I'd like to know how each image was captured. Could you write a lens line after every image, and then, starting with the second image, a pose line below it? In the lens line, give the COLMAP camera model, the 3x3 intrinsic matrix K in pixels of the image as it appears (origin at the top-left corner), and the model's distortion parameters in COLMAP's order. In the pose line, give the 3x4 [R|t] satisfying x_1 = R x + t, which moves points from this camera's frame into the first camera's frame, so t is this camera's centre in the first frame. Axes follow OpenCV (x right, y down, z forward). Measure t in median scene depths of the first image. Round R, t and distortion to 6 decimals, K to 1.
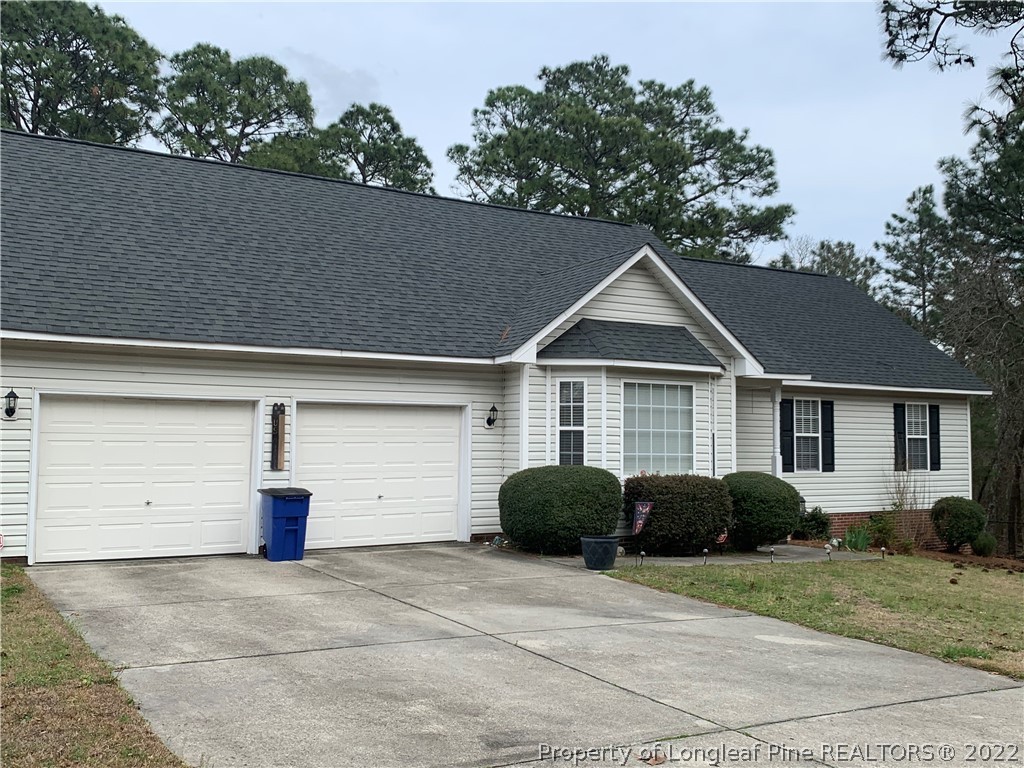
lens RADIAL K [[934.4, 0, 511.5], [0, 934.4, 382.0], [0, 0, 1]] dist [0.019644, 0.000000]
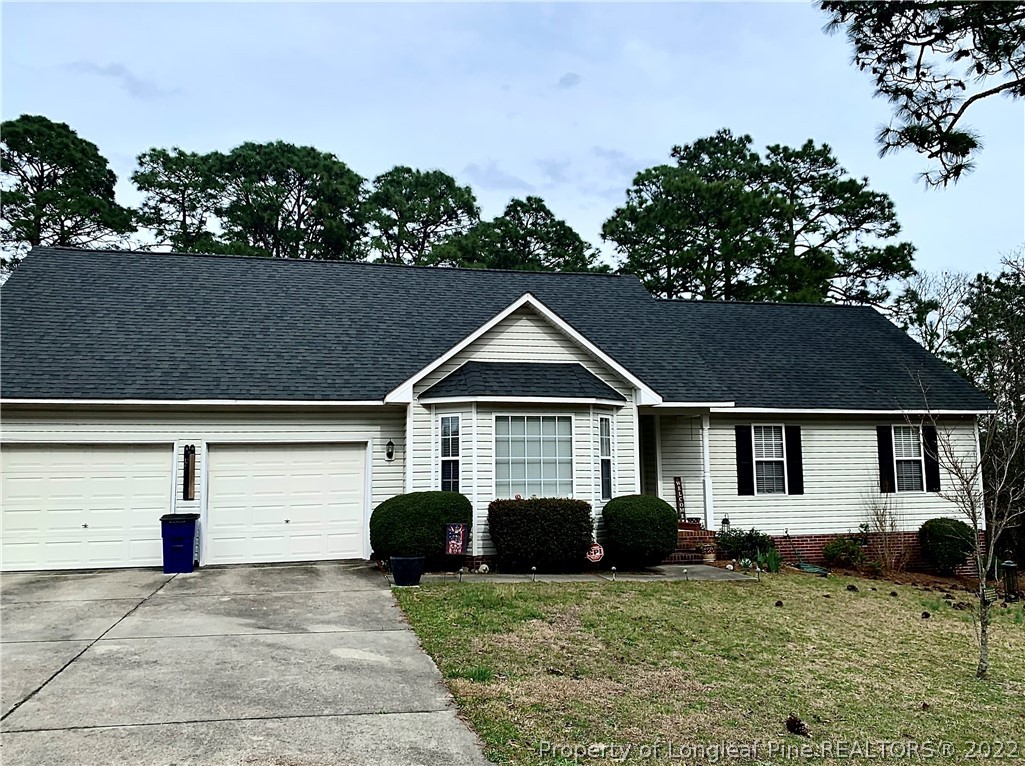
lens RADIAL K [[787.5, 0, 512.3], [0, 787.5, 386.0], [0, 0, 1]] dist [0.028754, -0.039028]
pose [[0.958874, -0.053625, -0.278719, 0.277724], [0.039400, 0.997631, -0.056395, 0.012721], [0.281083, 0.043094, 0.958715, 0.069240]]
